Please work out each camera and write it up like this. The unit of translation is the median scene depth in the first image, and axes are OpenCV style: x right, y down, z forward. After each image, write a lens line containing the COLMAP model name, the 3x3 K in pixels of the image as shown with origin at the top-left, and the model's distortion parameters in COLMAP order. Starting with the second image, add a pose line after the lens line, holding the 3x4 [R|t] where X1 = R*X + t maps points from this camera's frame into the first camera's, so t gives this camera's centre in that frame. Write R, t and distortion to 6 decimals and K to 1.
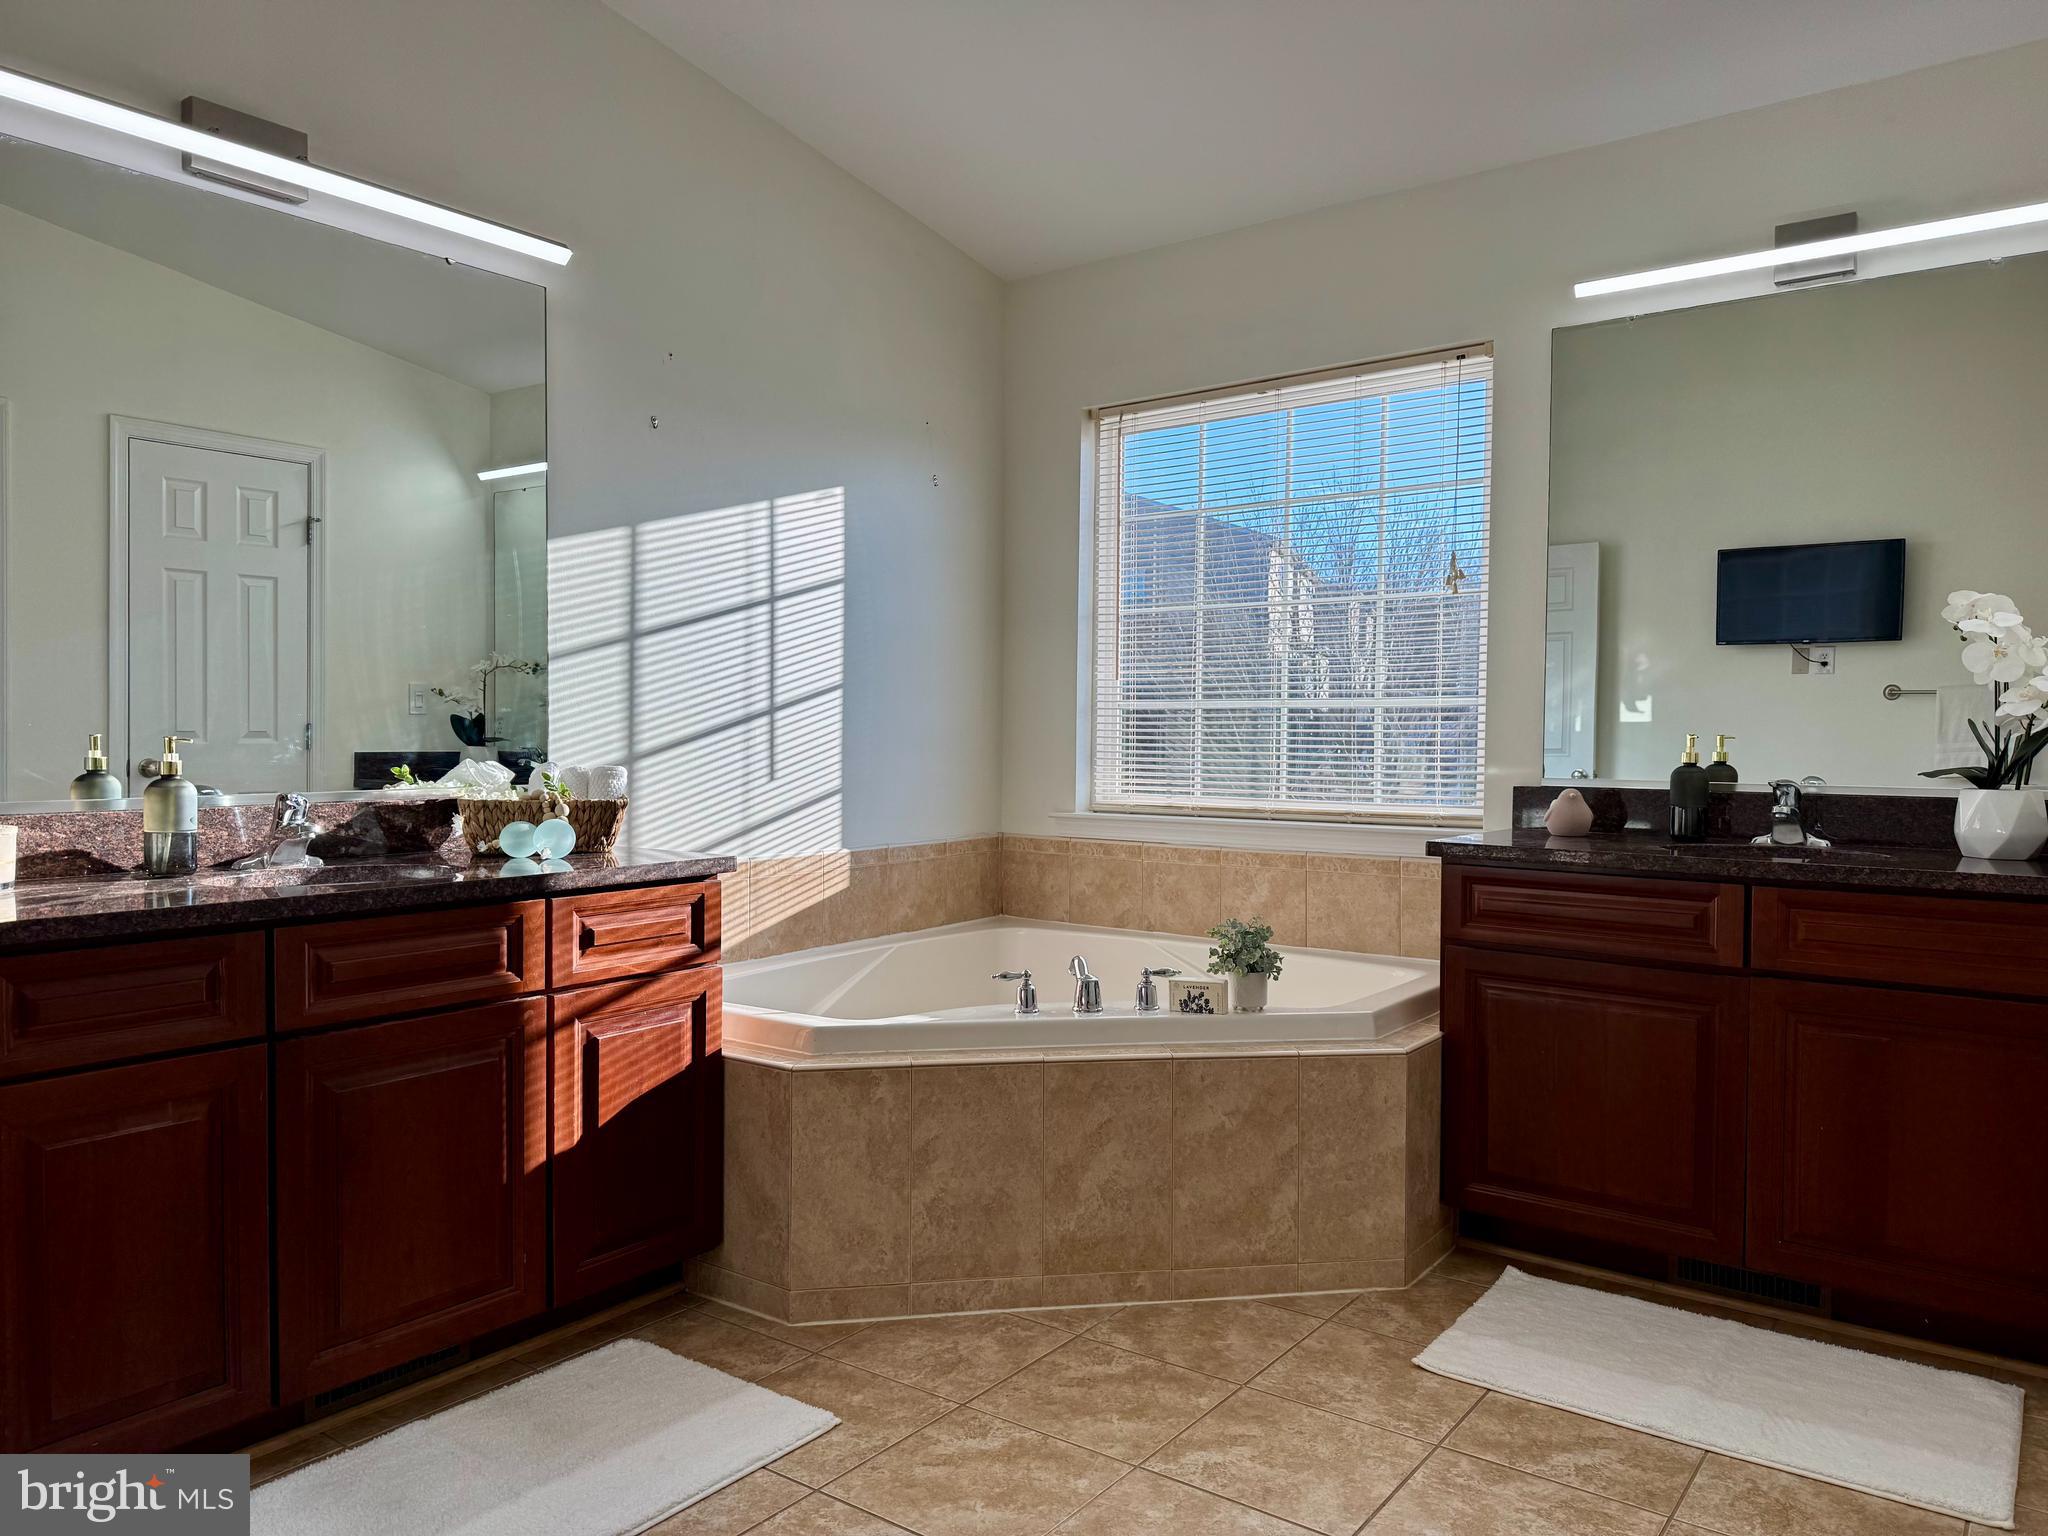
lens RADIAL K [[1408.4, 0, 1024.0], [0, 1408.4, 768.0], [0, 0, 1]] dist [0.177930, -0.261668]
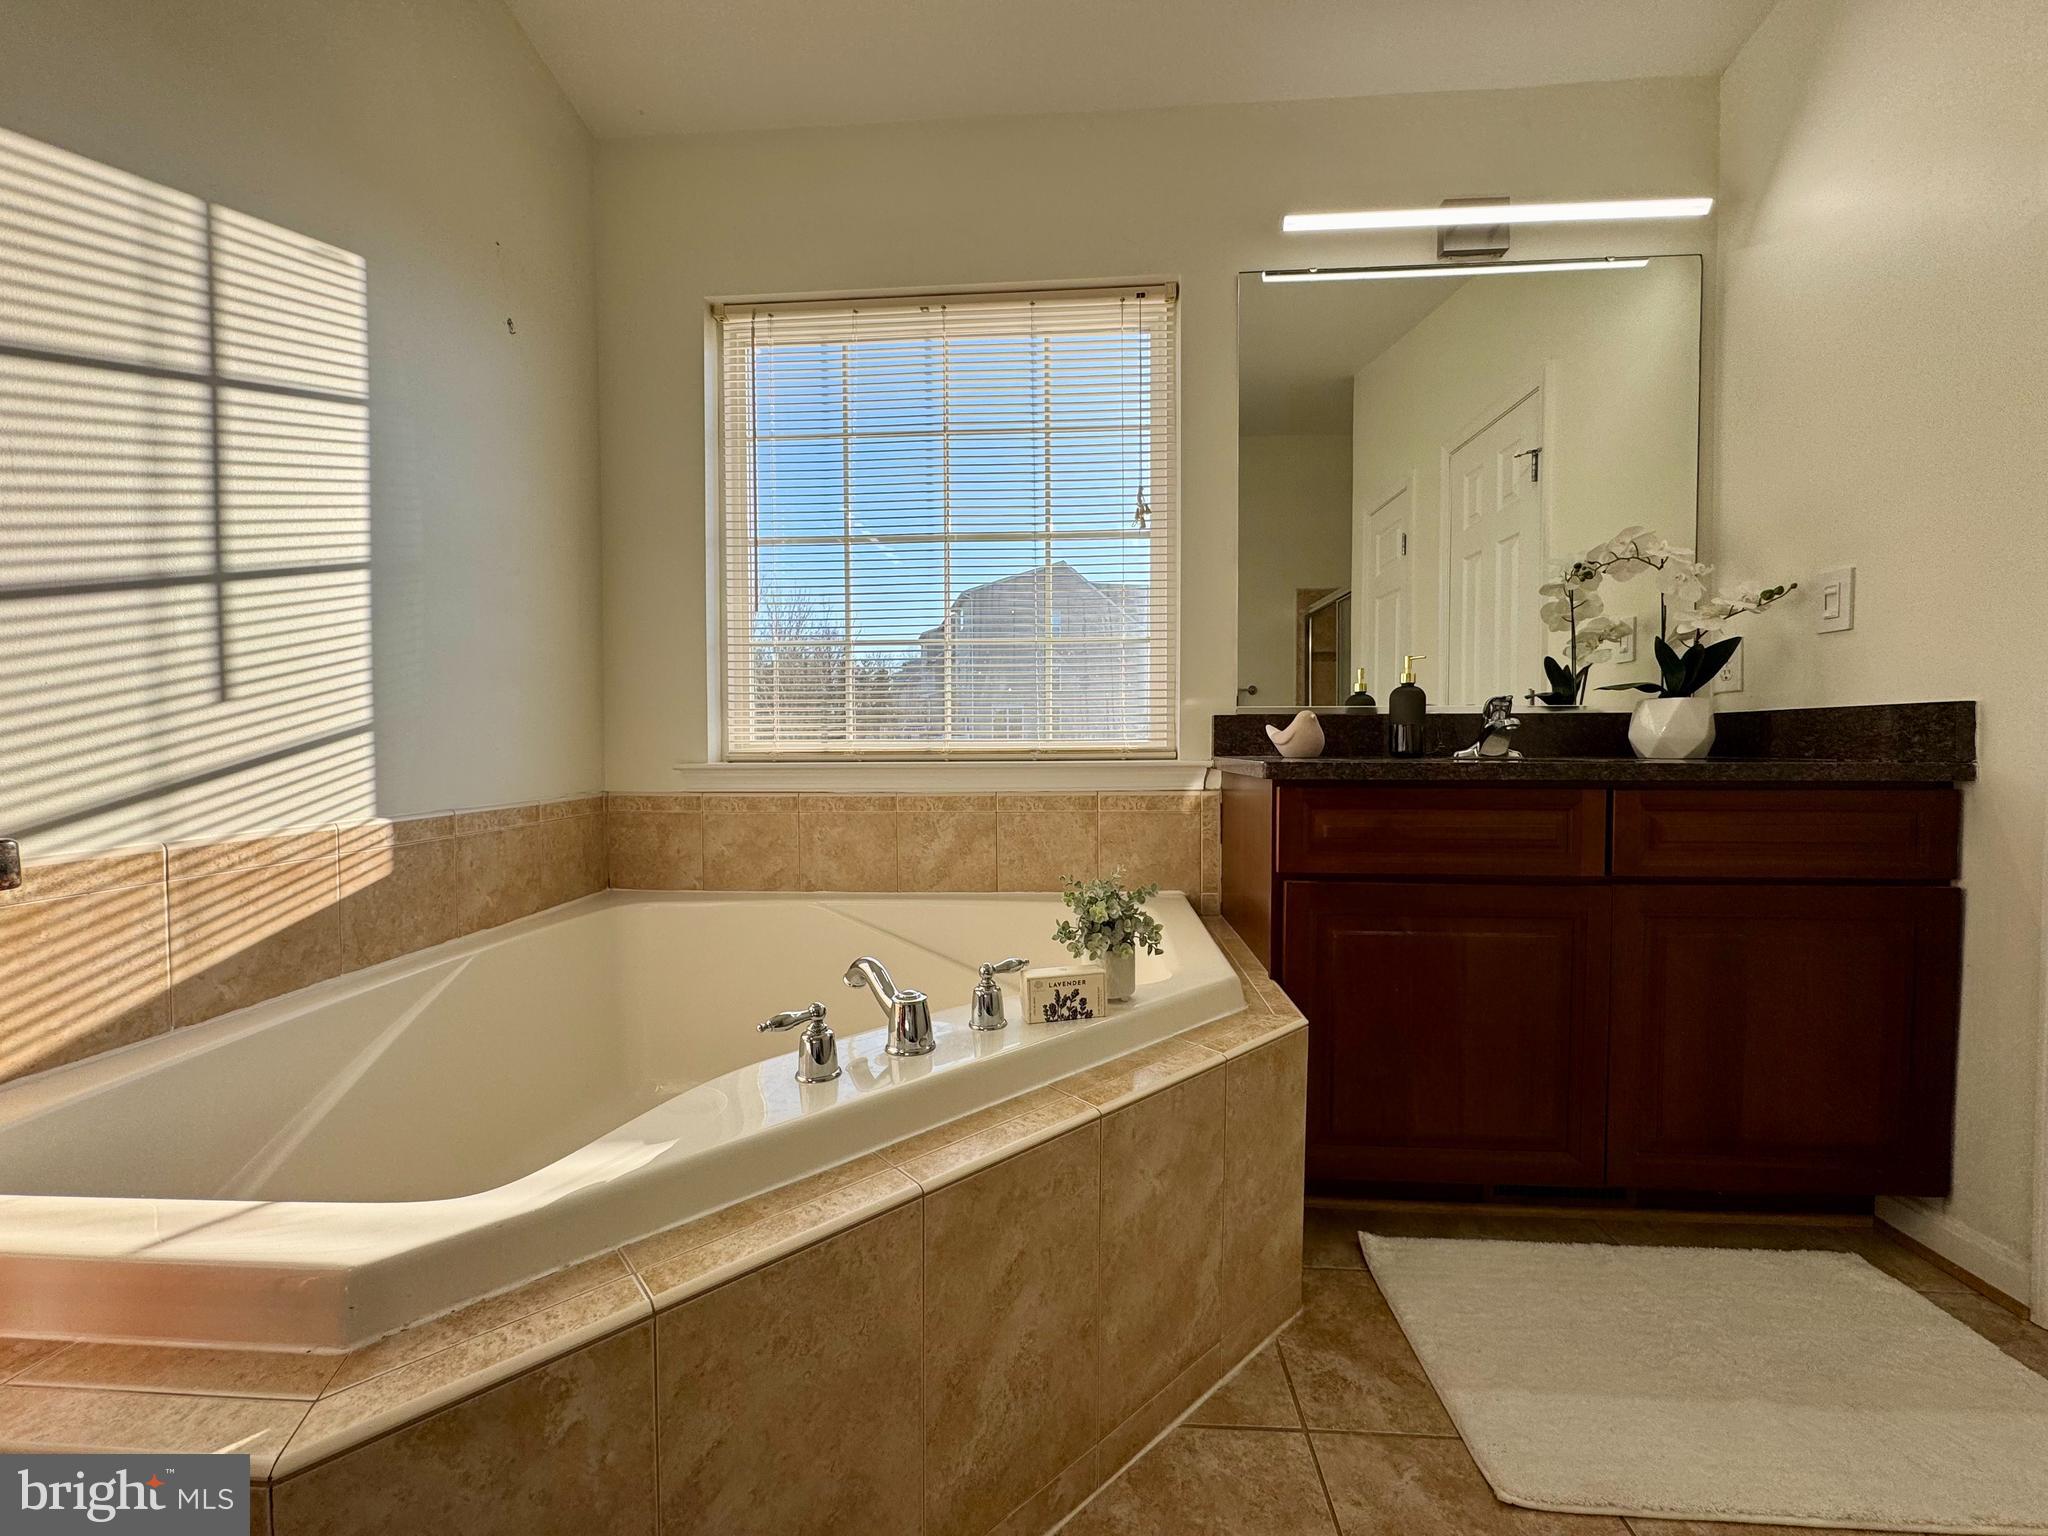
lens RADIAL K [[818.7, 0, 1021.2], [0, 818.7, 764.3], [0, 0, 1]] dist [-0.003136, -0.000239]
pose [[0.840937, -0.023747, 0.540612, -0.085312], [0.022225, 0.999709, 0.009342, 0.037083], [-0.540677, 0.004159, 0.841220, 0.550250]]
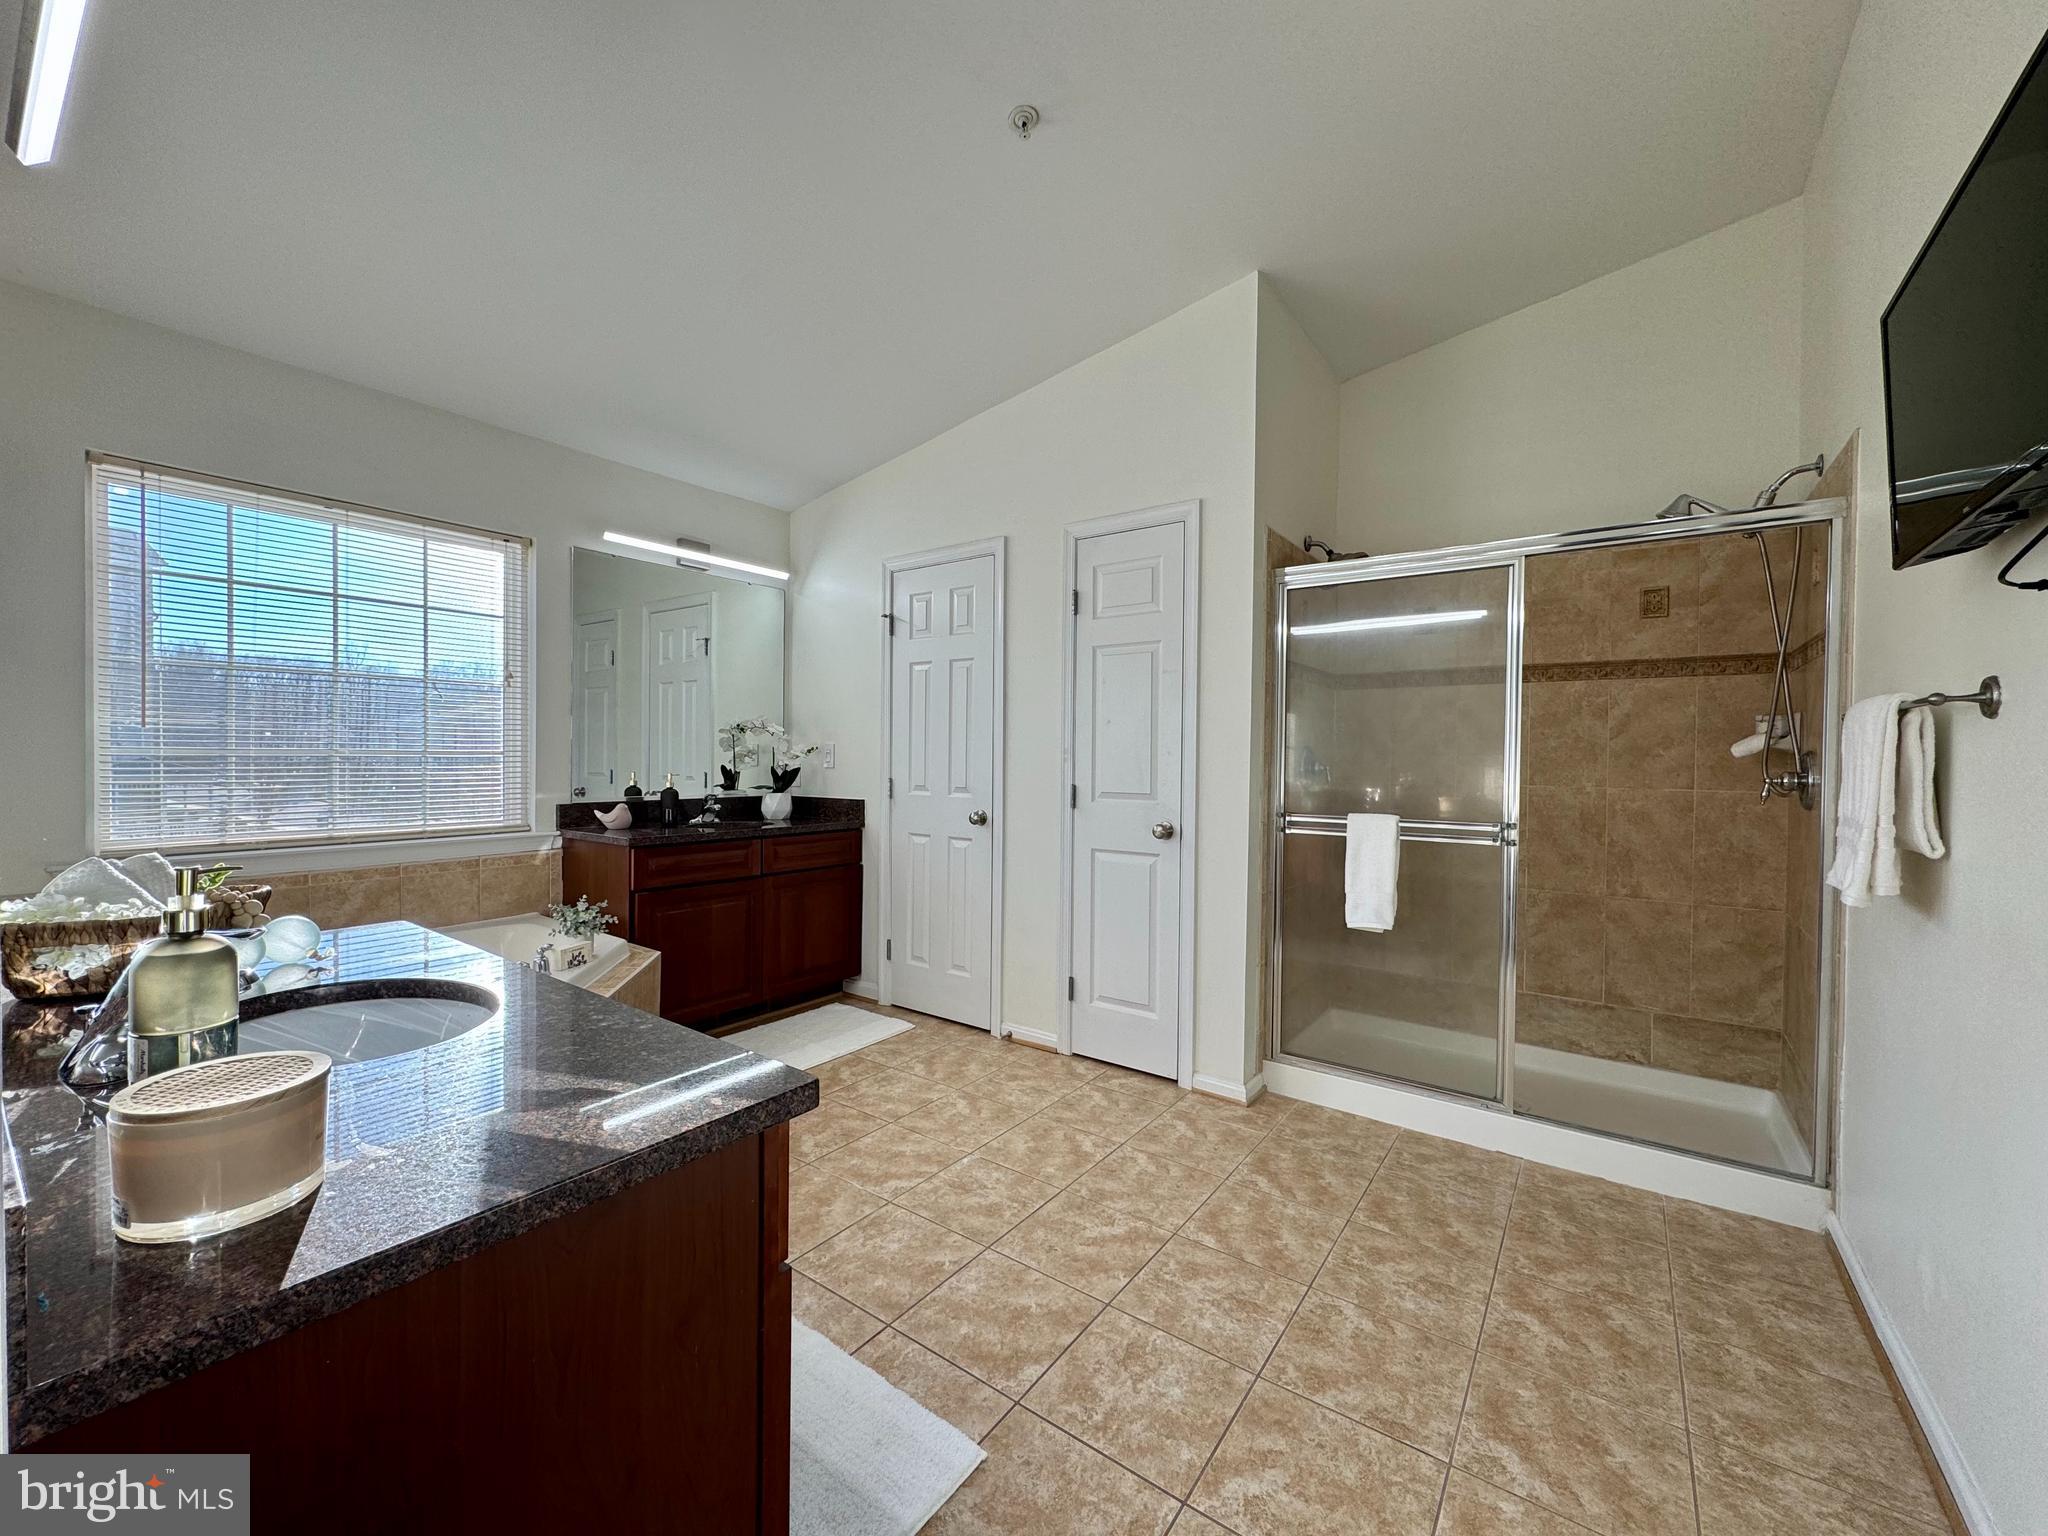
lens RADIAL K [[818.7, 0, 1021.2], [0, 818.7, 764.3], [0, 0, 1]] dist [-0.003136, -0.000239]
pose [[-0.006437, -0.021798, 0.999742, -0.605546], [0.013272, 0.999672, 0.021882, -0.046434], [-0.999891, 0.013410, -0.006145, 0.424781]]
